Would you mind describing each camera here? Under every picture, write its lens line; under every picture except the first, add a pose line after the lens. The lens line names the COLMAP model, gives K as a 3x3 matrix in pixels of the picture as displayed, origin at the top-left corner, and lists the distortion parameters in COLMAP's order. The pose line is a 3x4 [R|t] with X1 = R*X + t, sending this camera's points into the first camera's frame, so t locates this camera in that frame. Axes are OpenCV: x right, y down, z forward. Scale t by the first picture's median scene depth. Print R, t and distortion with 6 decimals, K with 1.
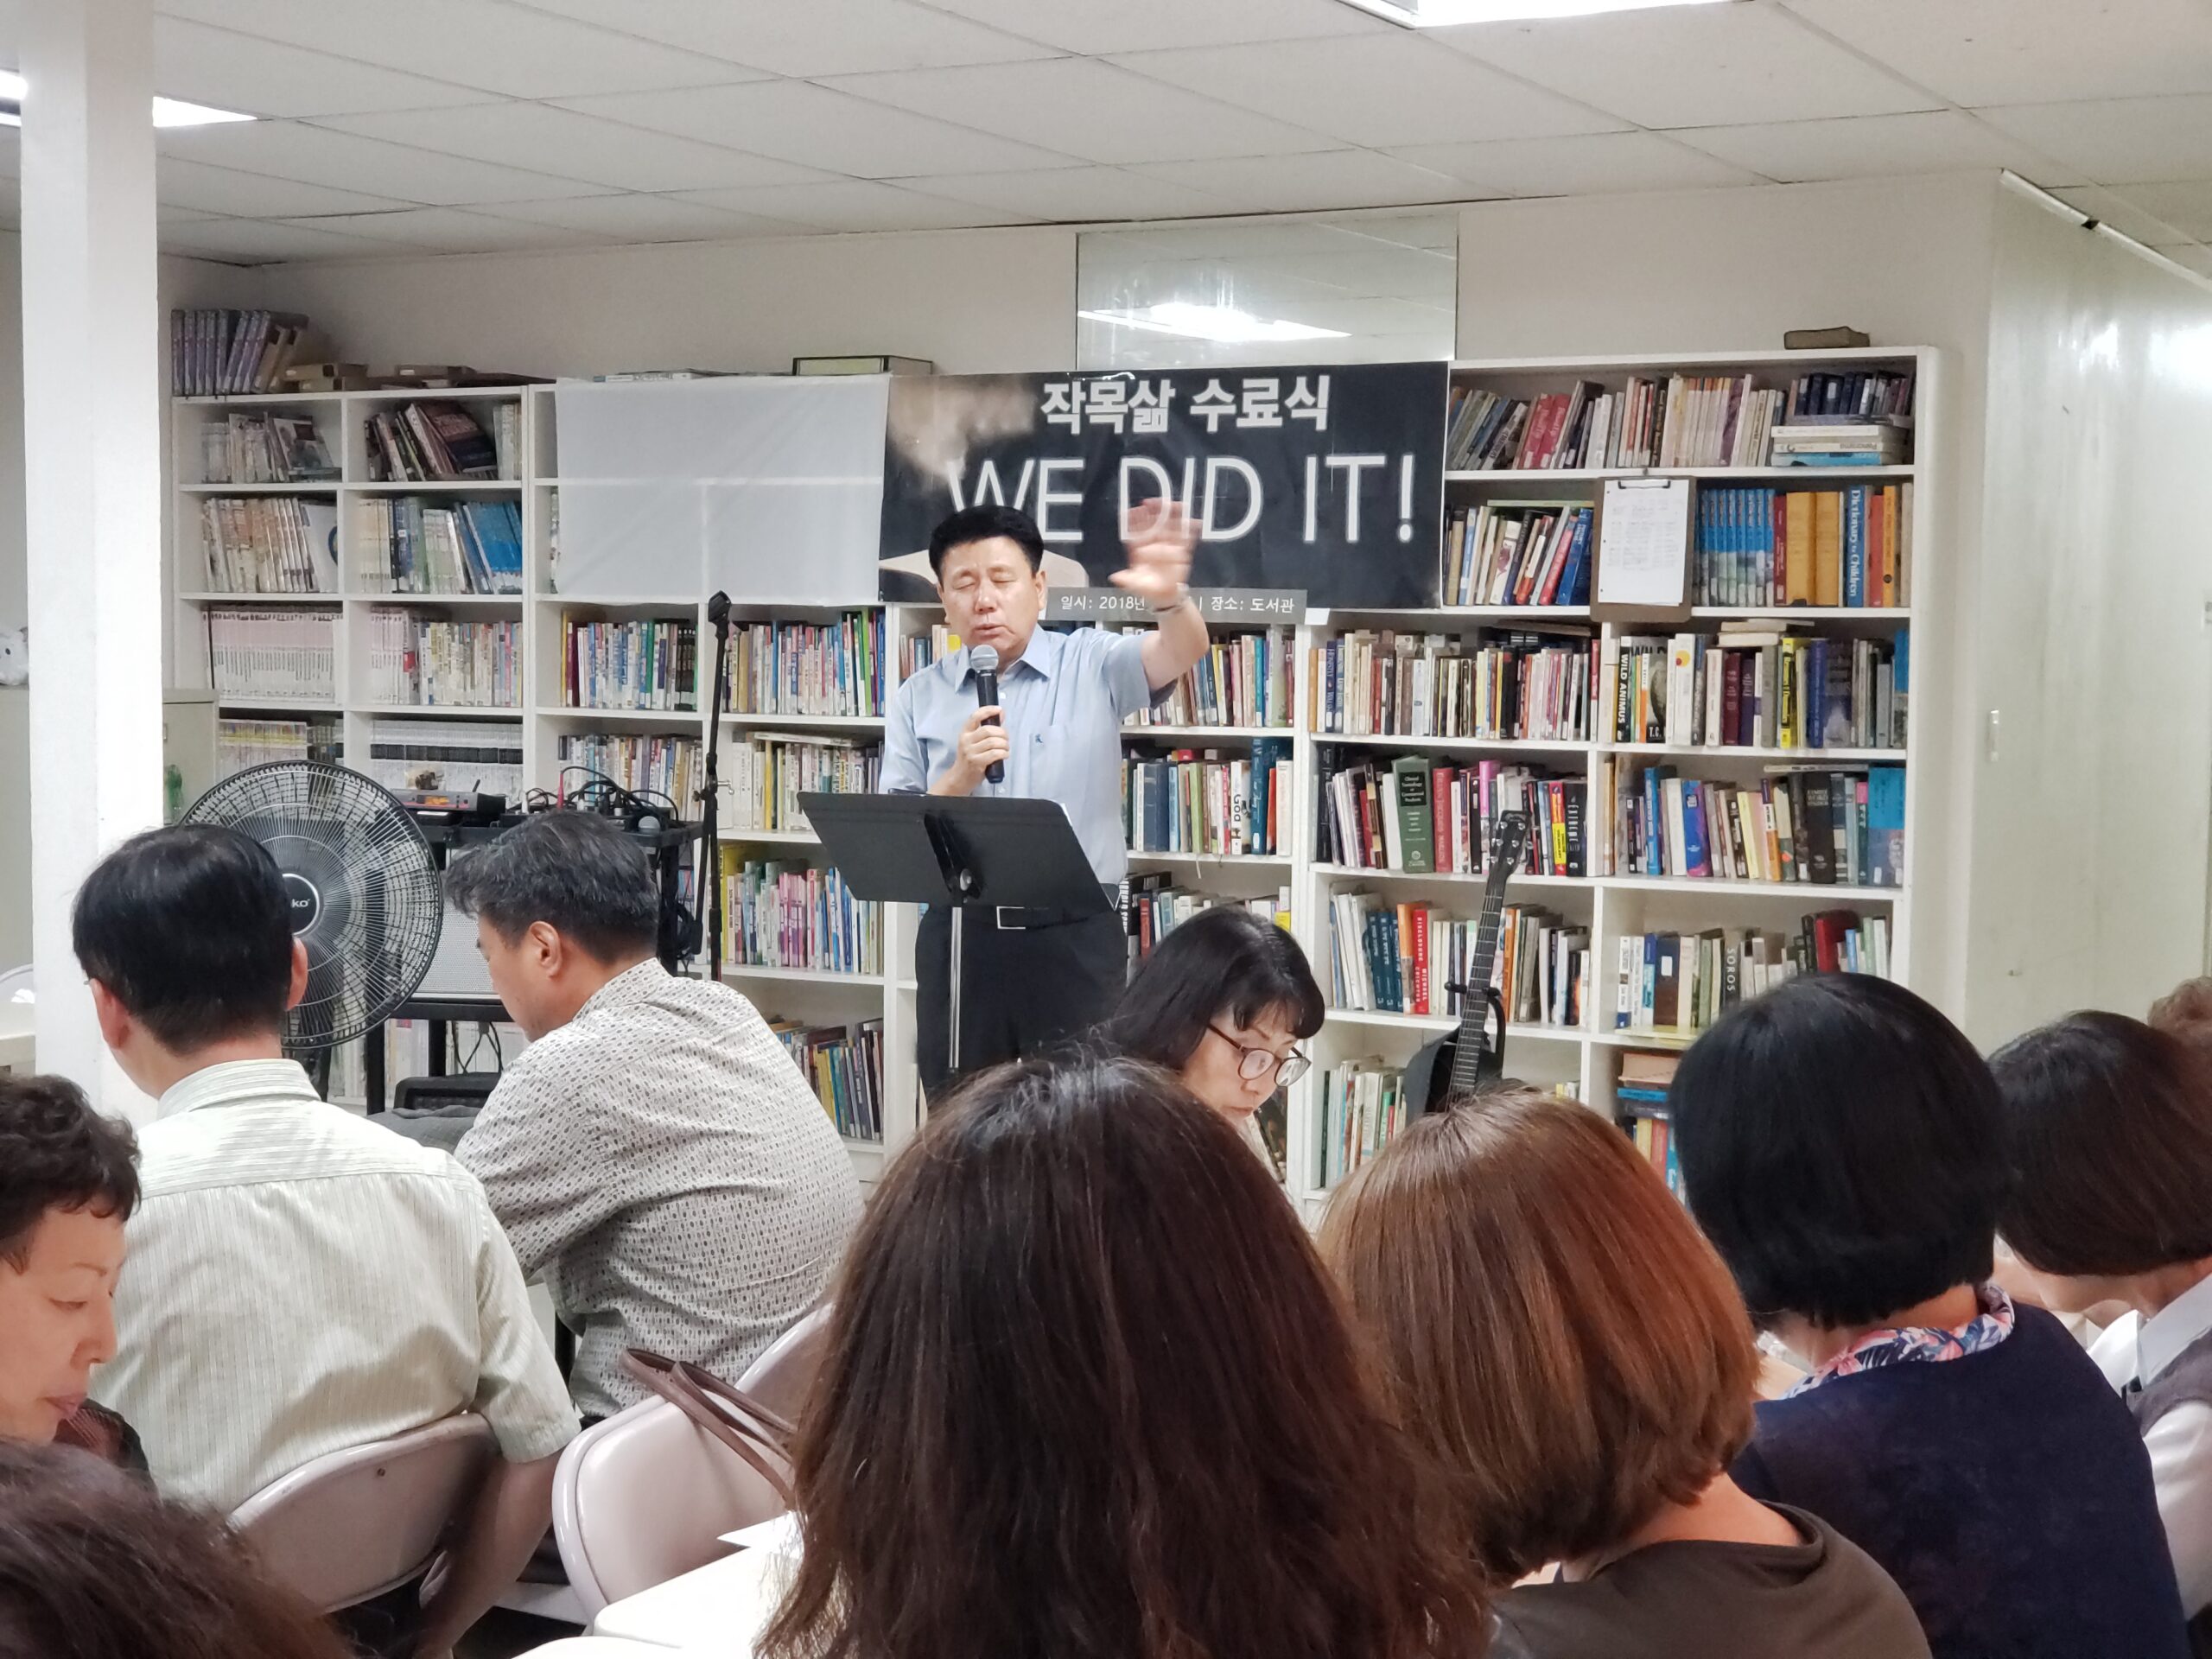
lens RADIAL K [[3336.3, 0, 1102.7], [0, 3336.3, 848.3], [0, 0, 1]] dist [0.105658, 0.000000]
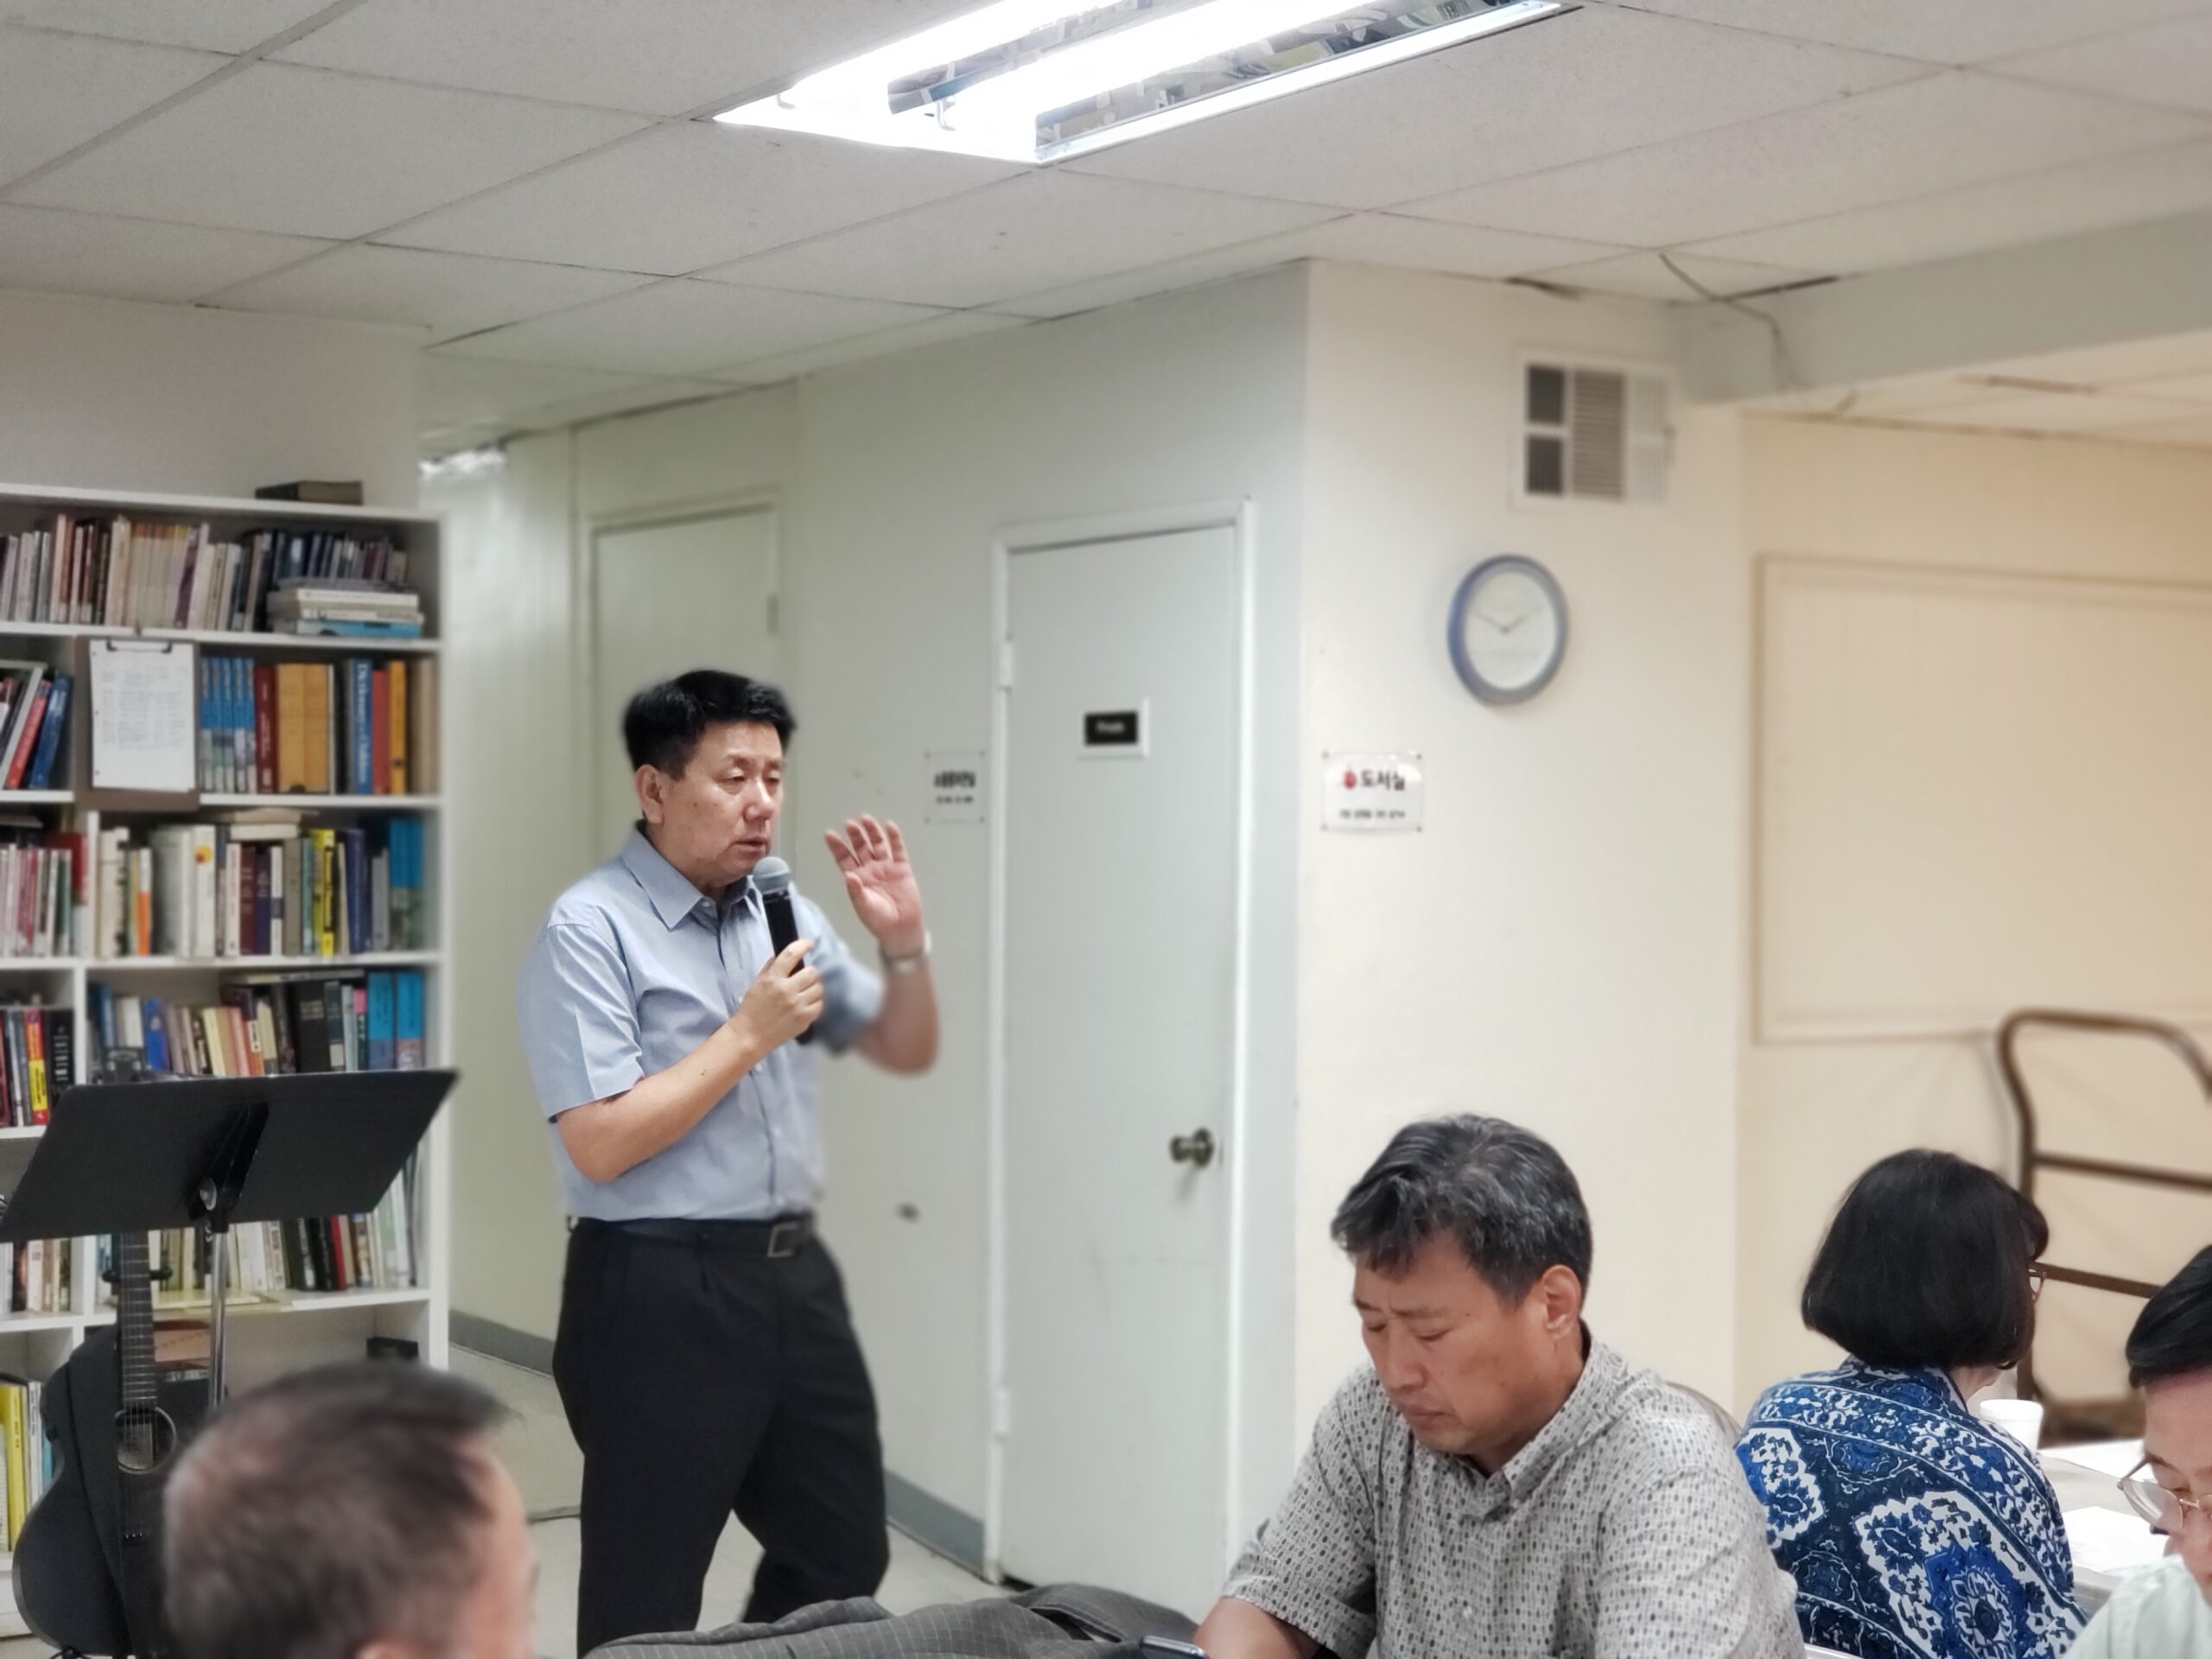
lens RADIAL K [[3336.3, 0, 1062.5], [0, 3336.3, 903.0], [0, 0, 1]] dist [0.105658, 0.000000]
pose [[0.488474, -0.027502, 0.872145, -0.449102], [0.050828, 0.998703, 0.003025, -0.035061], [-0.871097, 0.042852, 0.489239, 0.386139]]
